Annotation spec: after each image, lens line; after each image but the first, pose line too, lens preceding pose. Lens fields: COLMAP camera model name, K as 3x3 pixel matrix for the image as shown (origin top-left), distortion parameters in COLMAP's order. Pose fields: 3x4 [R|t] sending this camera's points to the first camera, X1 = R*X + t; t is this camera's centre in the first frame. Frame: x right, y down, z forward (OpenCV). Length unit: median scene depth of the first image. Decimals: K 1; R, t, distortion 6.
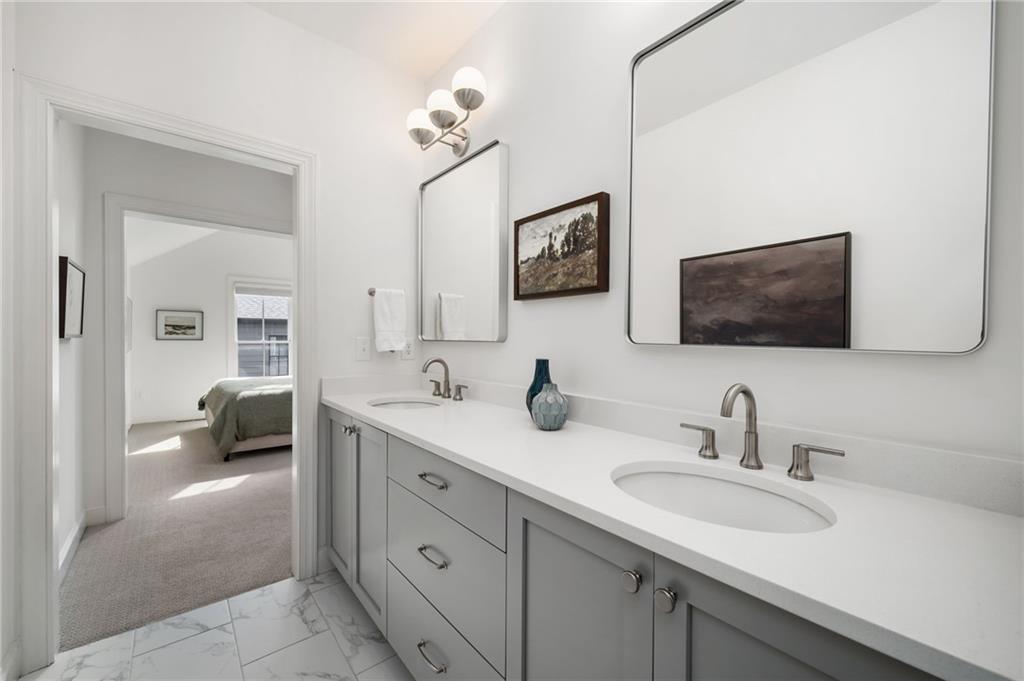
lens RADIAL K [[400.7, 0, 511.3], [0, 400.7, 343.8], [0, 0, 1]] dist [0.027462, 0.000174]
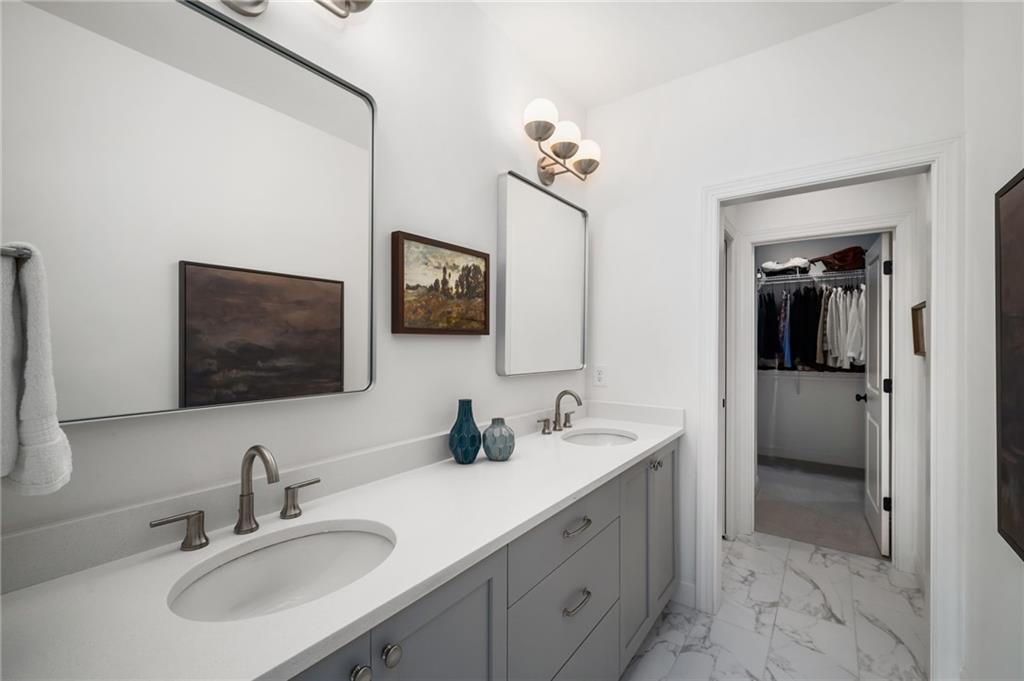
lens RADIAL K [[400.7, 0, 510.9], [0, 400.7, 341.5], [0, 0, 1]] dist [0.027462, 0.000174]
pose [[-0.175497, 0.002913, 0.984476, -0.849896], [0.011377, 0.999935, -0.000931, -0.096787], [-0.984414, 0.011037, -0.175518, 0.998431]]
